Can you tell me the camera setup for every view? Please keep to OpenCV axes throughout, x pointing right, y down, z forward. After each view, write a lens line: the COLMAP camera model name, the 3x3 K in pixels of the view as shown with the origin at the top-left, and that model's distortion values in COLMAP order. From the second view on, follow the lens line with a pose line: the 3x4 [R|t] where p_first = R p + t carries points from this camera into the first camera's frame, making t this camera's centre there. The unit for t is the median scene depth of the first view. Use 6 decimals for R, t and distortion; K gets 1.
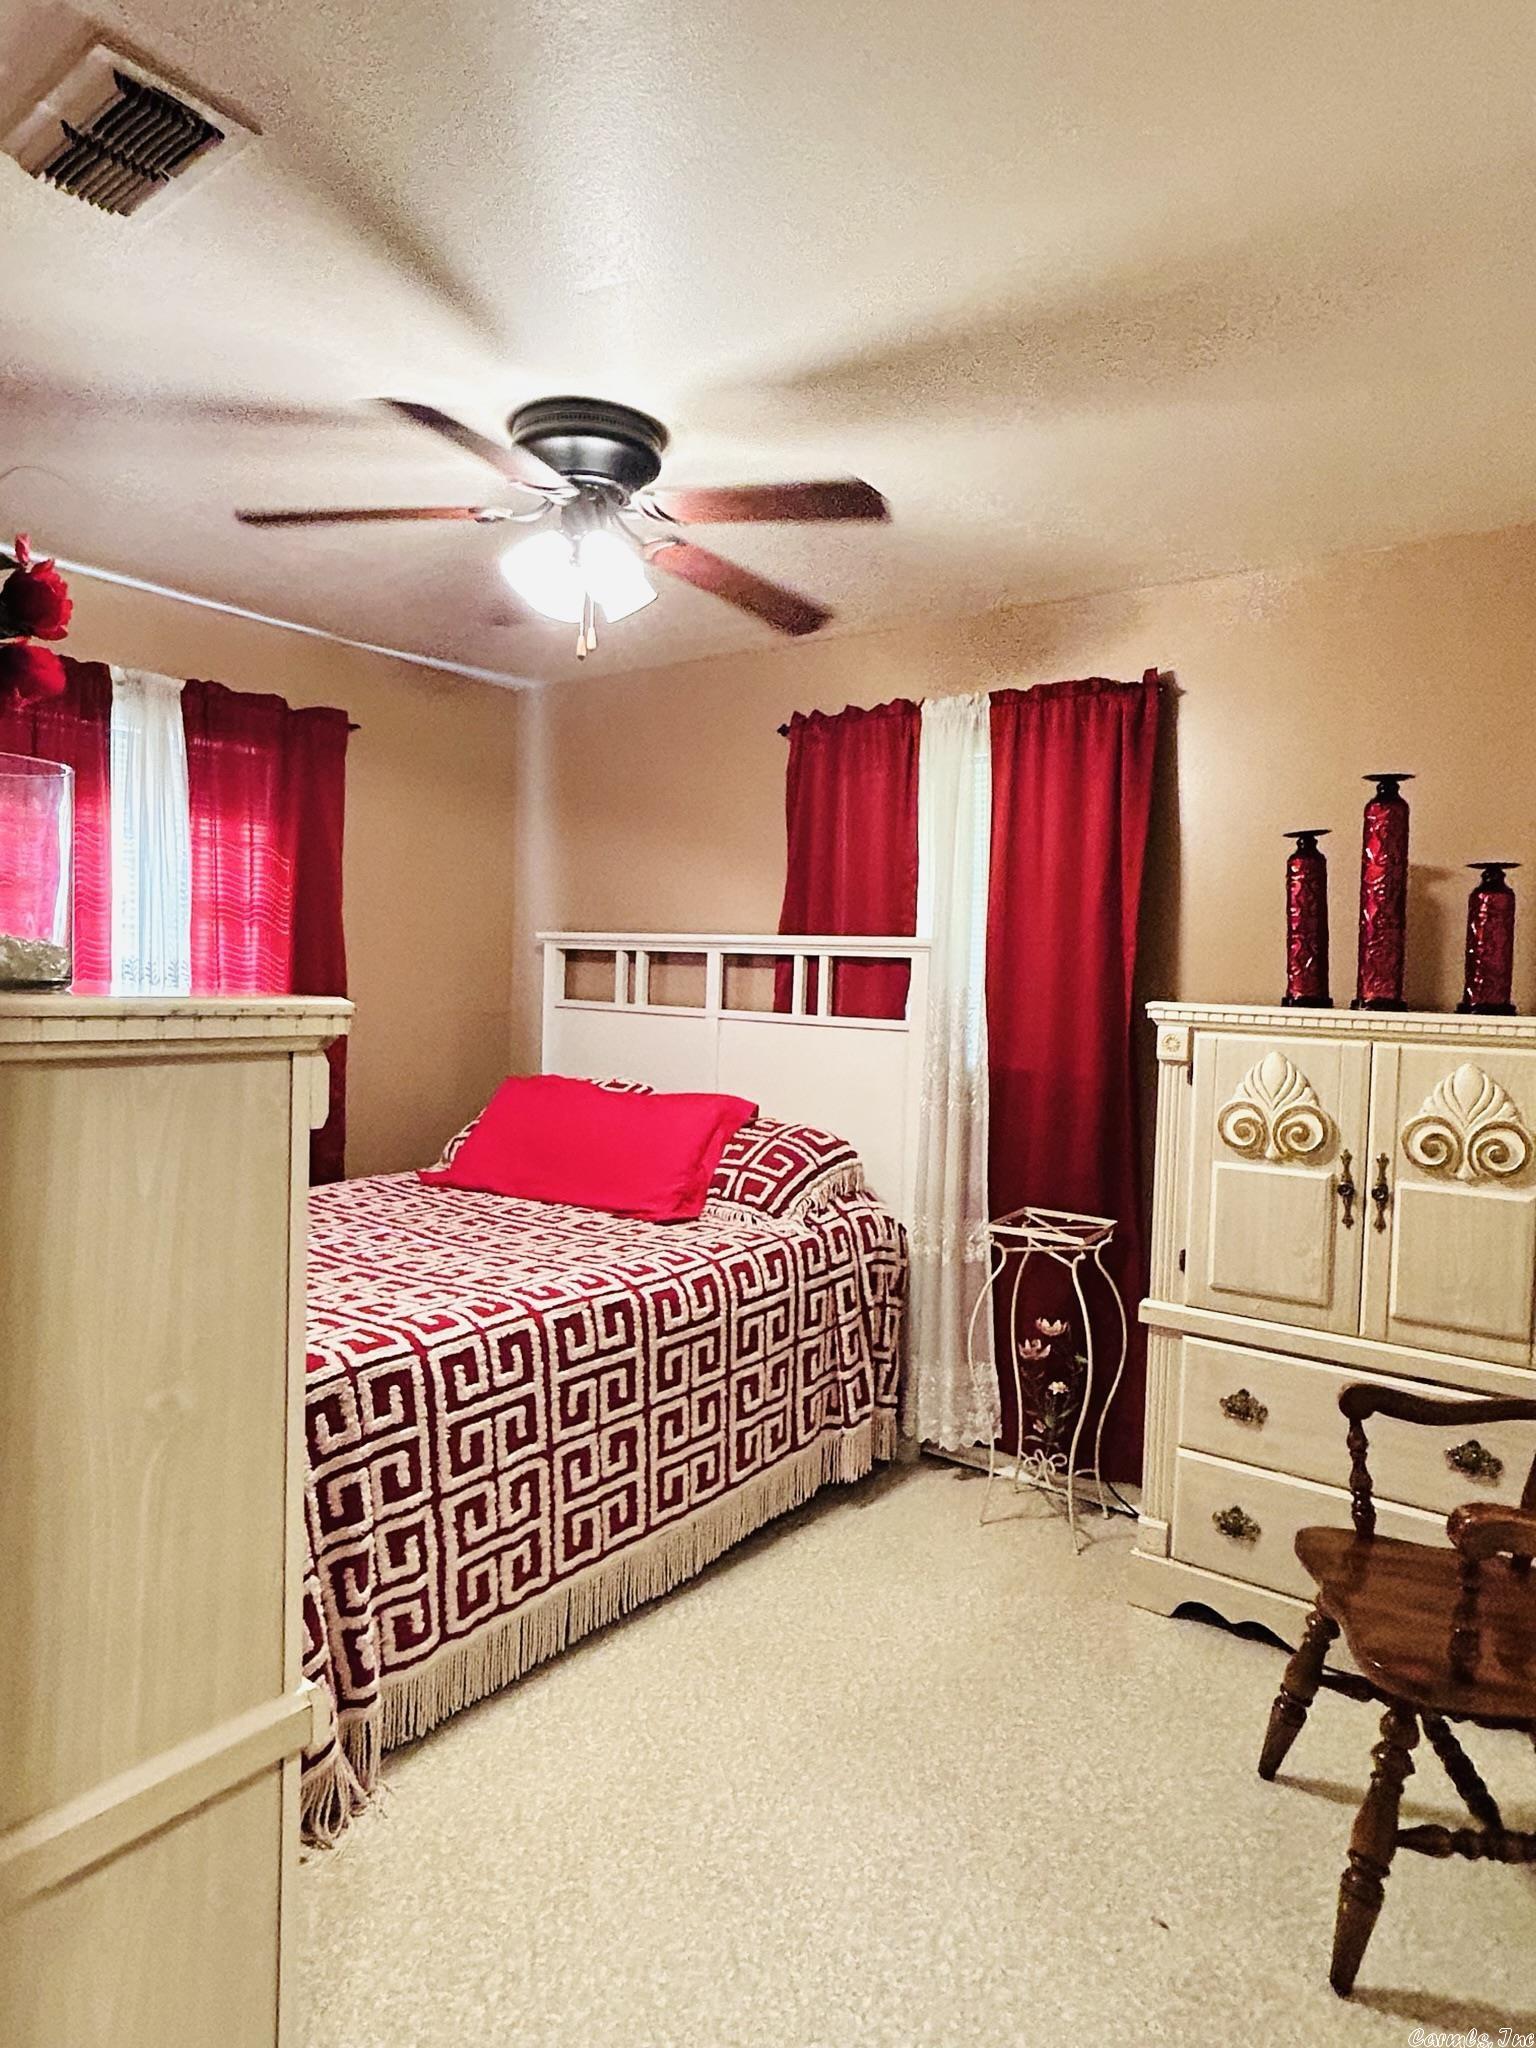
lens RADIAL K [[1246.2, 0, 776.6], [0, 1246.2, 1028.7], [0, 0, 1]] dist [0.009942, -0.007837]
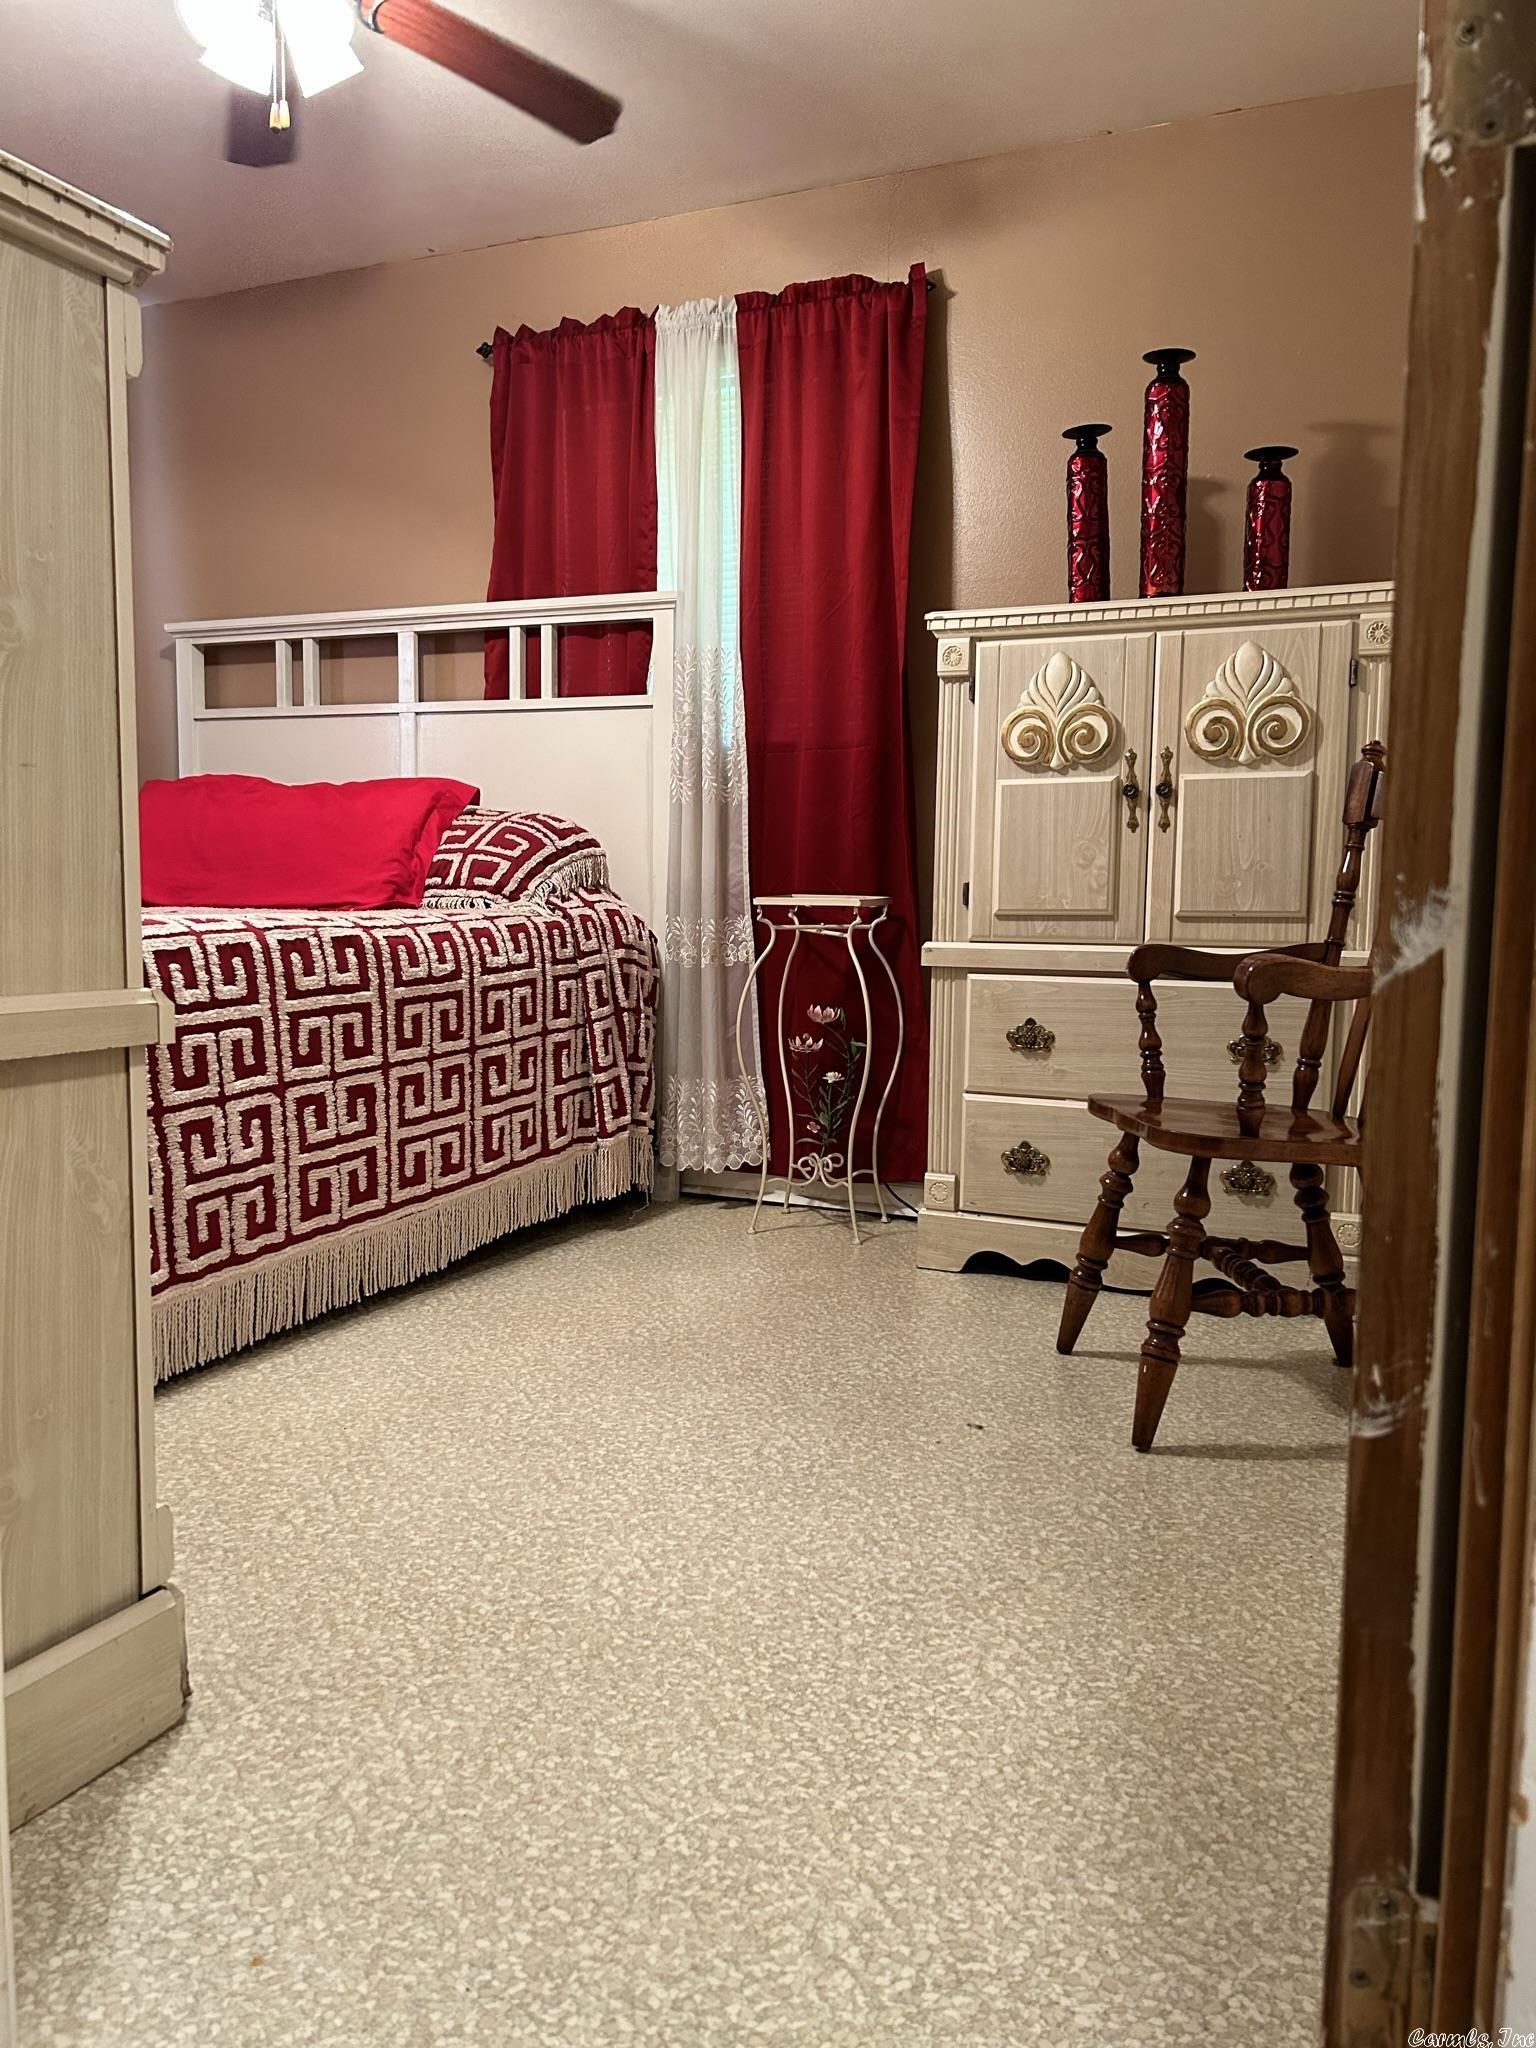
lens RADIAL K [[1564.7, 0, 772.5], [0, 1564.7, 1035.8], [0, 0, 1]] dist [0.074940, -0.089829]
pose [[0.975456, -0.037909, 0.216907, -0.072223], [0.024558, 0.997653, 0.063921, 0.204216], [-0.218821, -0.057025, 0.974097, -0.113214]]
